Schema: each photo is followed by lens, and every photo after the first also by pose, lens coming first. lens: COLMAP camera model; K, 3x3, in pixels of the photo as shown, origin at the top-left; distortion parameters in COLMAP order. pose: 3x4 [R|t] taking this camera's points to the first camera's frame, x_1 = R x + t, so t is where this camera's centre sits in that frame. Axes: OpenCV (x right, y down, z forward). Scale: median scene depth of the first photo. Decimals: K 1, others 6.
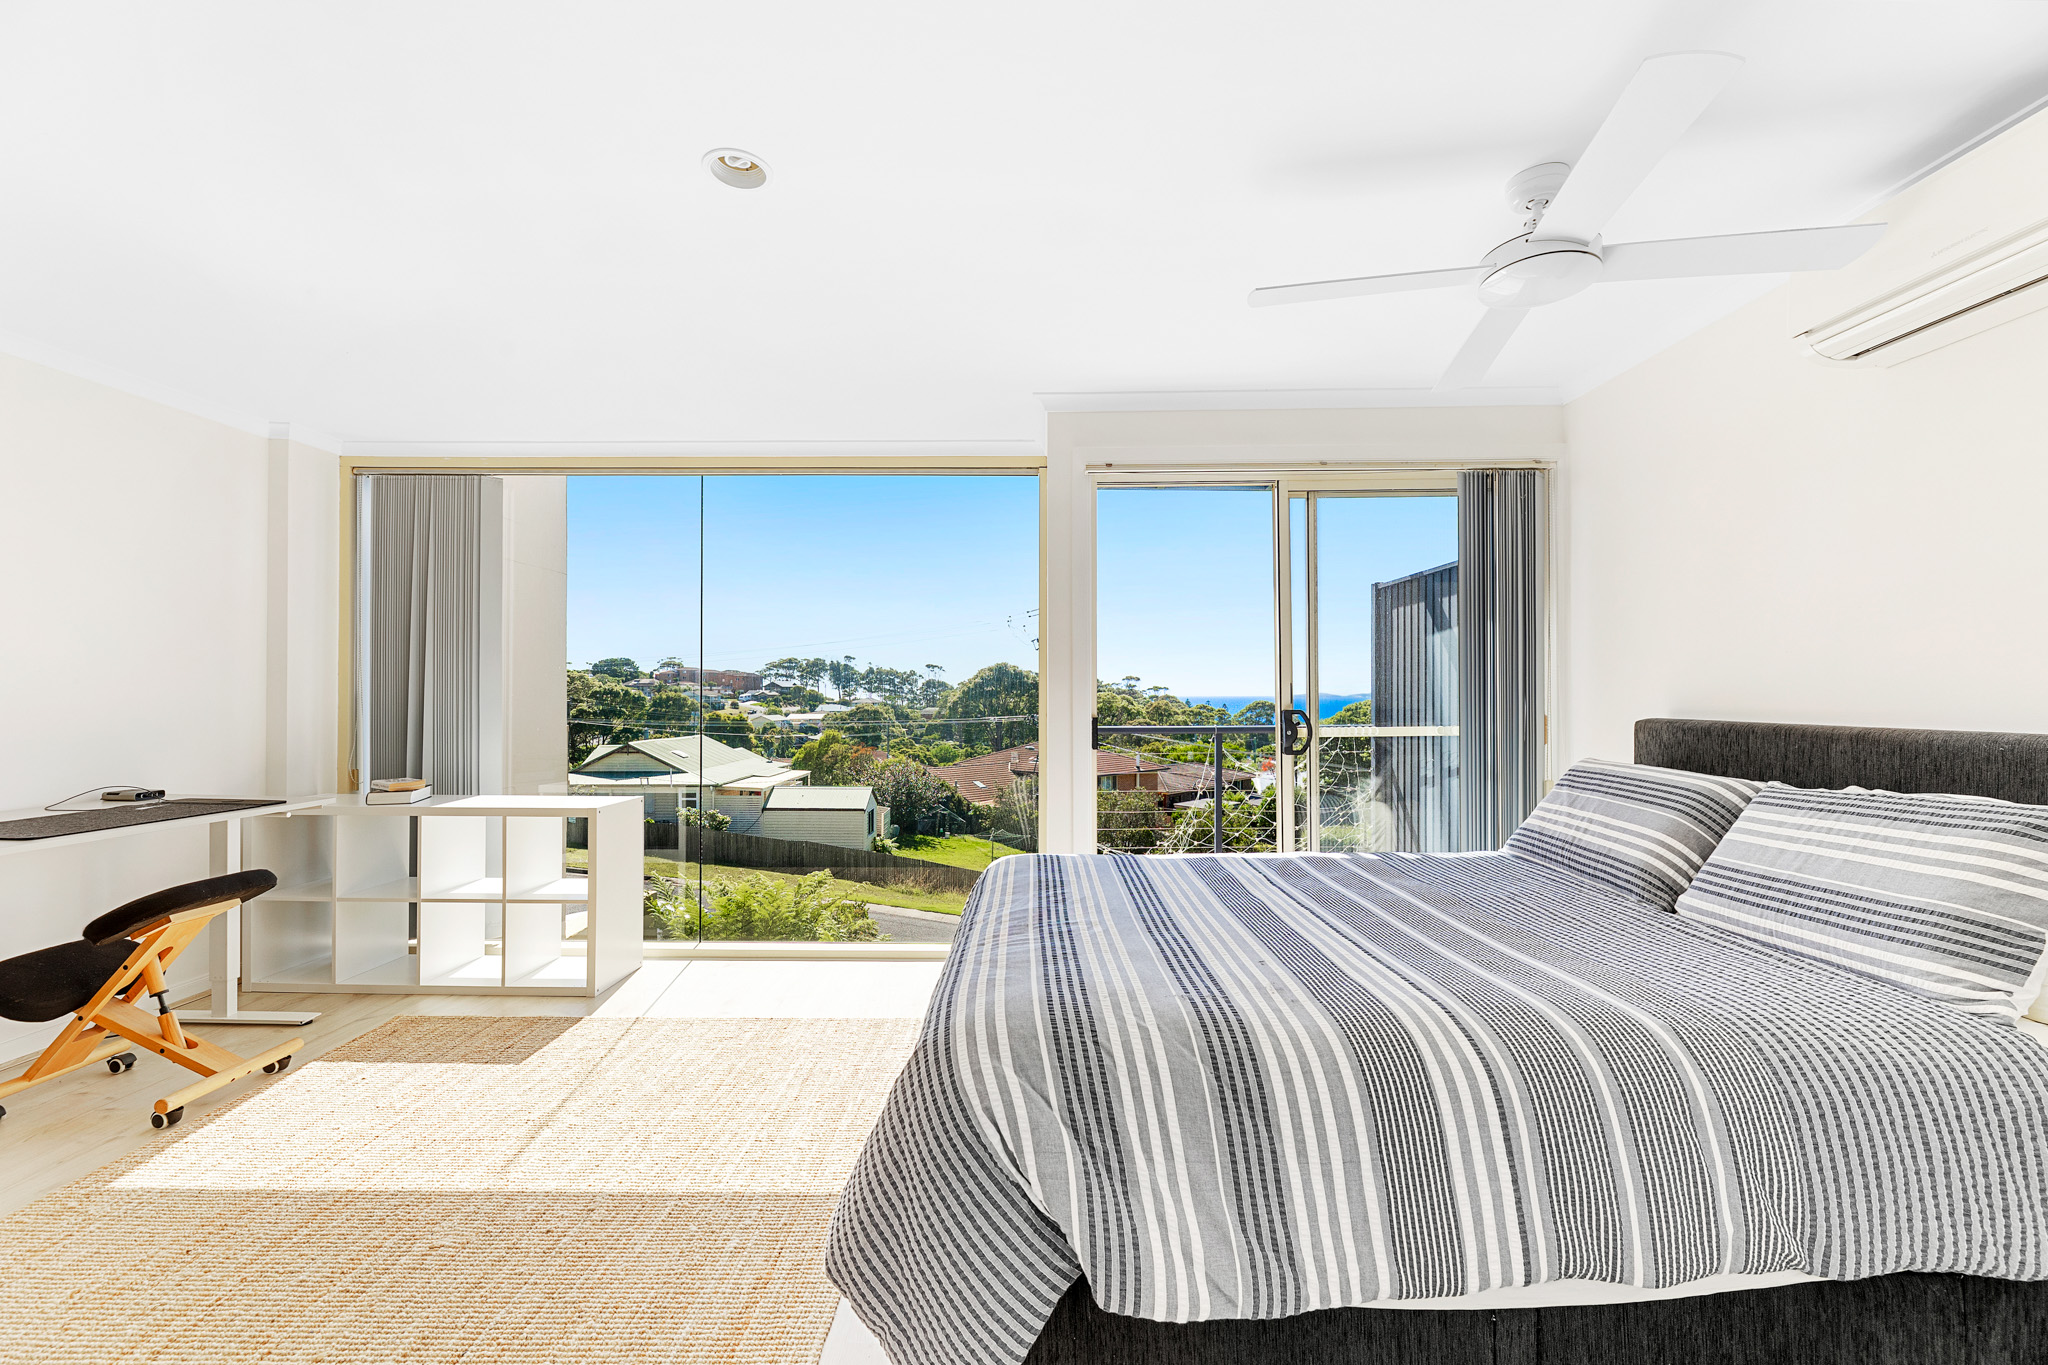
lens RADIAL K [[834.5, 0, 1032.0], [0, 834.5, 688.2], [0, 0, 1]] dist [-0.004615, -0.000336]
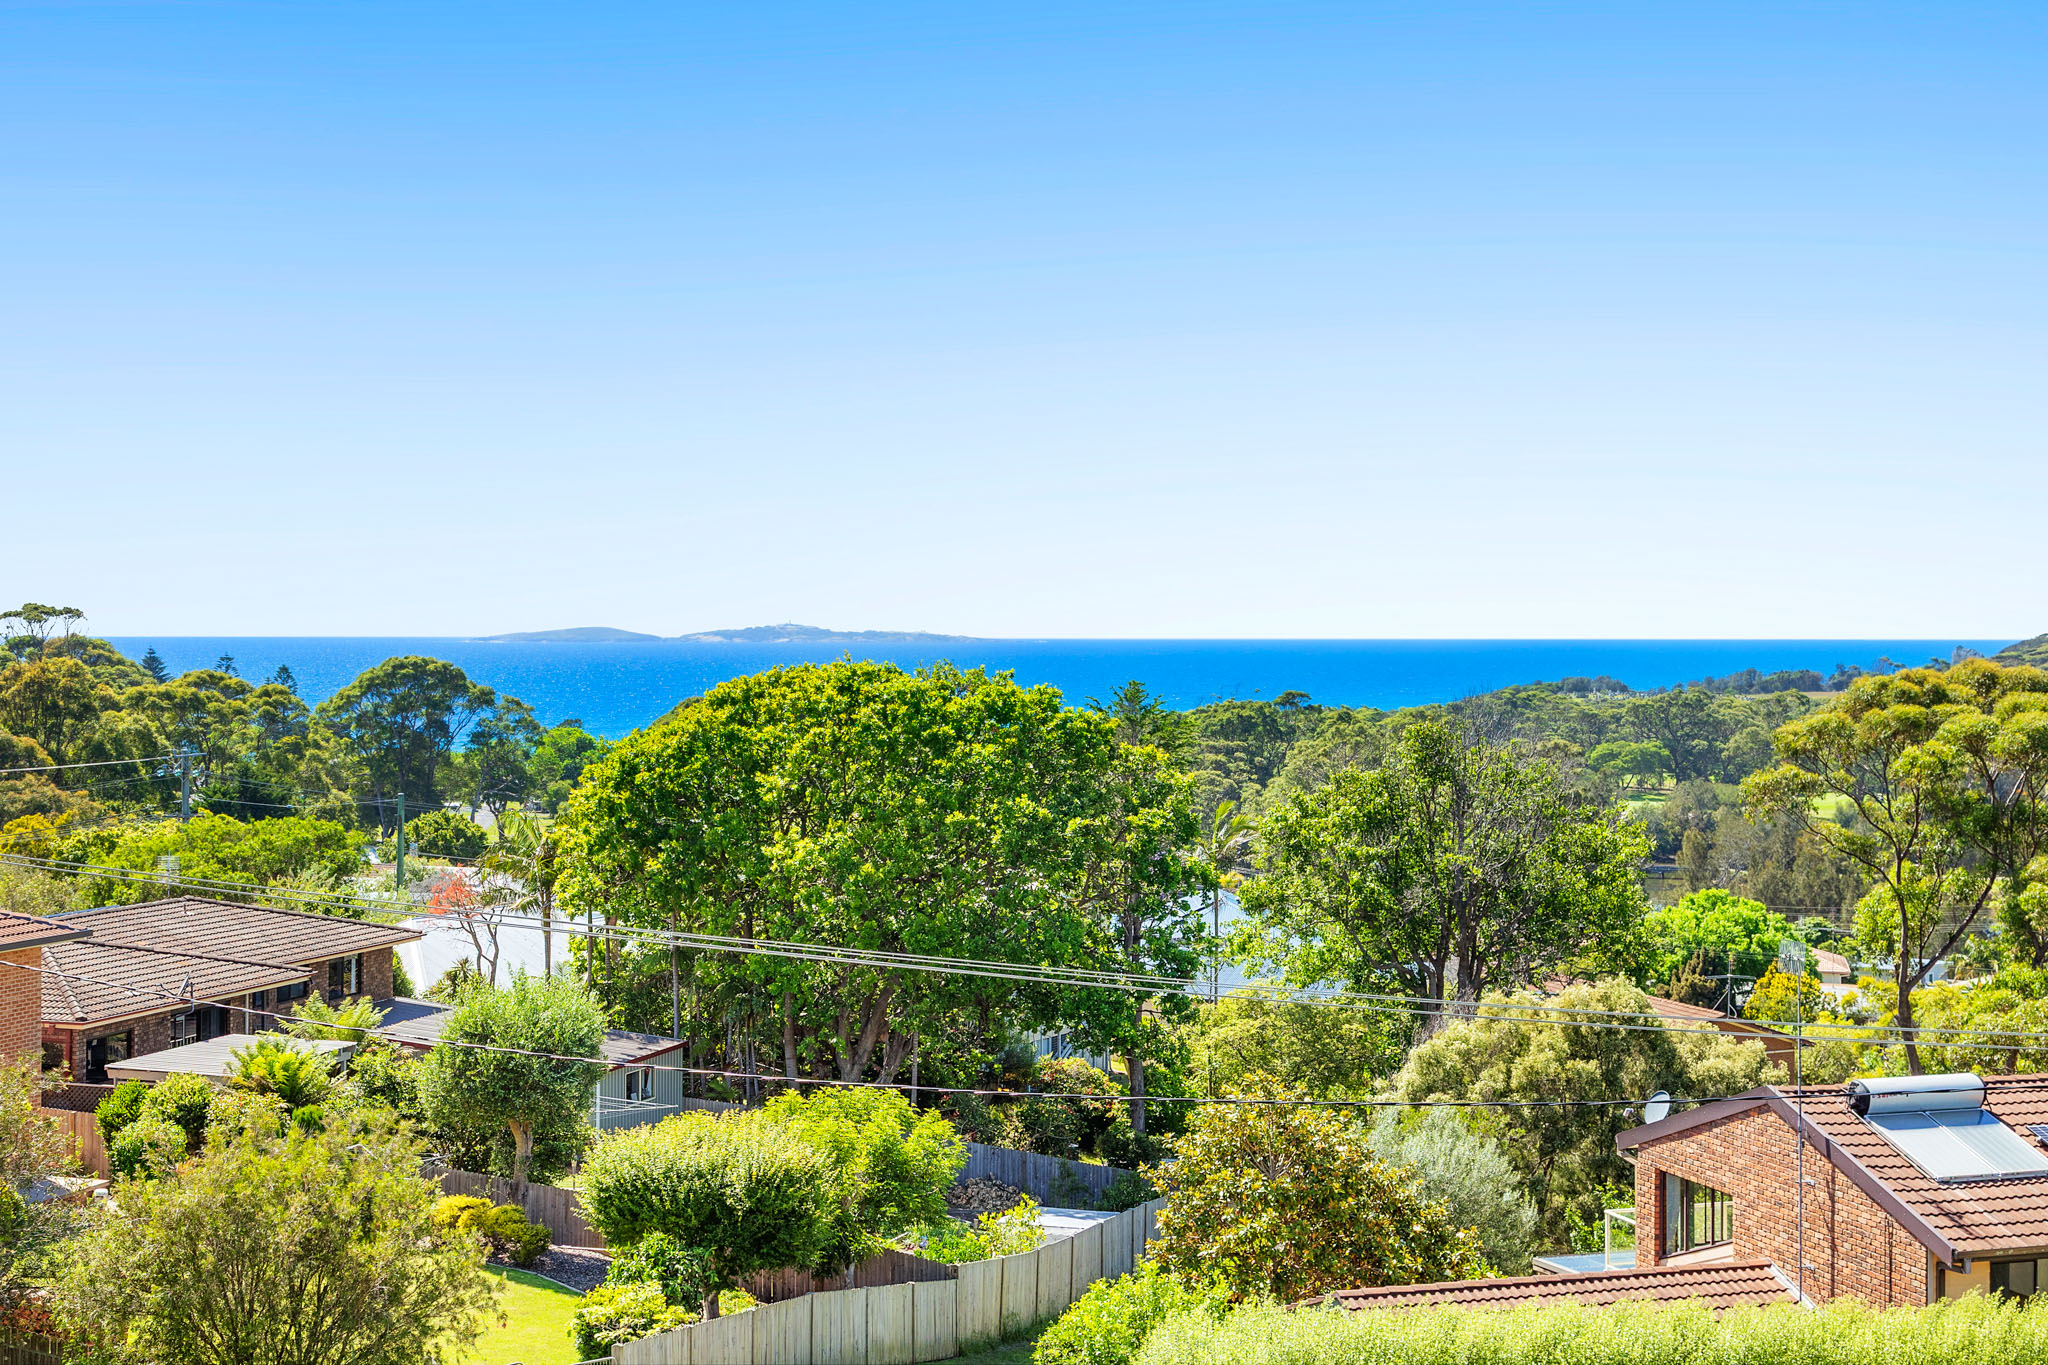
lens RADIAL K [[2787.6, 0, 1028.2], [0, 2787.6, 594.7], [0, 0, 1]] dist [0.016296, -0.008897]
pose [[0.882485, 0.007585, 0.470280, 0.131585], [-0.005631, 0.999969, -0.005560, -0.074447], [-0.470308, 0.002258, 0.882500, 0.944511]]
